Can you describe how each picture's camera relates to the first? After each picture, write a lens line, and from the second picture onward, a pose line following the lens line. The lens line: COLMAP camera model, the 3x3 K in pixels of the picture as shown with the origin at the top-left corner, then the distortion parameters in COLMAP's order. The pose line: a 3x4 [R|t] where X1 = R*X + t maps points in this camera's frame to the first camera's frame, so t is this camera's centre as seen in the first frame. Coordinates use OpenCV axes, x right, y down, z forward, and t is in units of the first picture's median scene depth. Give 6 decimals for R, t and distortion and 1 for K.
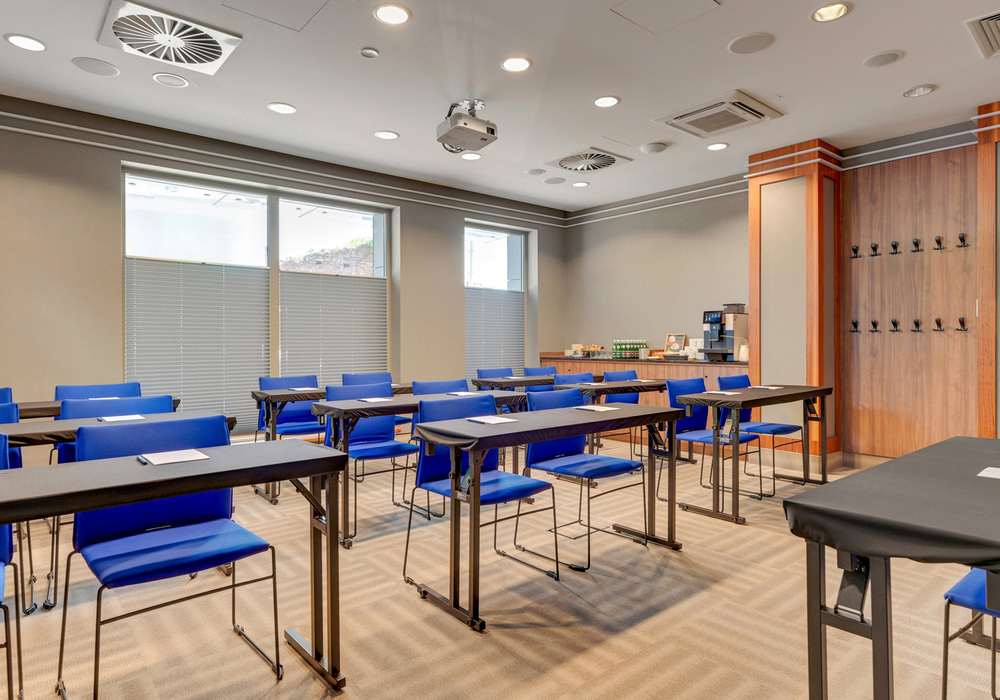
lens RADIAL K [[595.4, 0, 512.0], [0, 595.4, 344.2], [0, 0, 1]] dist [0.008319, 0.002617]
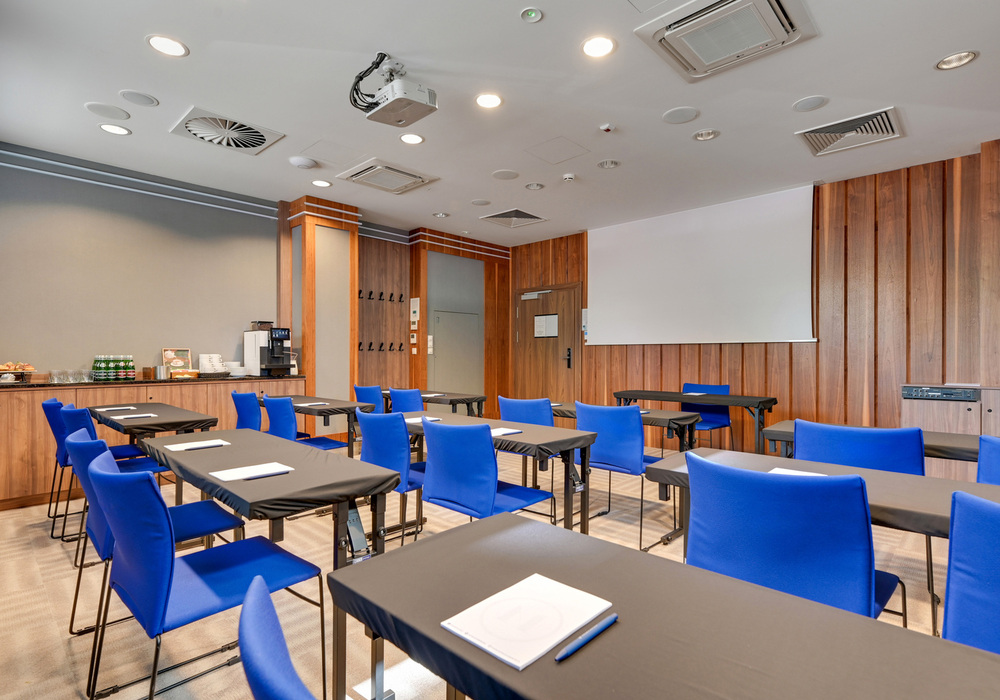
lens RADIAL K [[505.2, 0, 512.4], [0, 505.2, 356.4], [0, 0, 1]] dist [0.012280, -0.007824]
pose [[-0.114998, -0.000897, 0.993365, -0.639989], [0.004403, 0.999989, 0.001413, -0.005782], [-0.993356, 0.004537, -0.114992, 0.750445]]
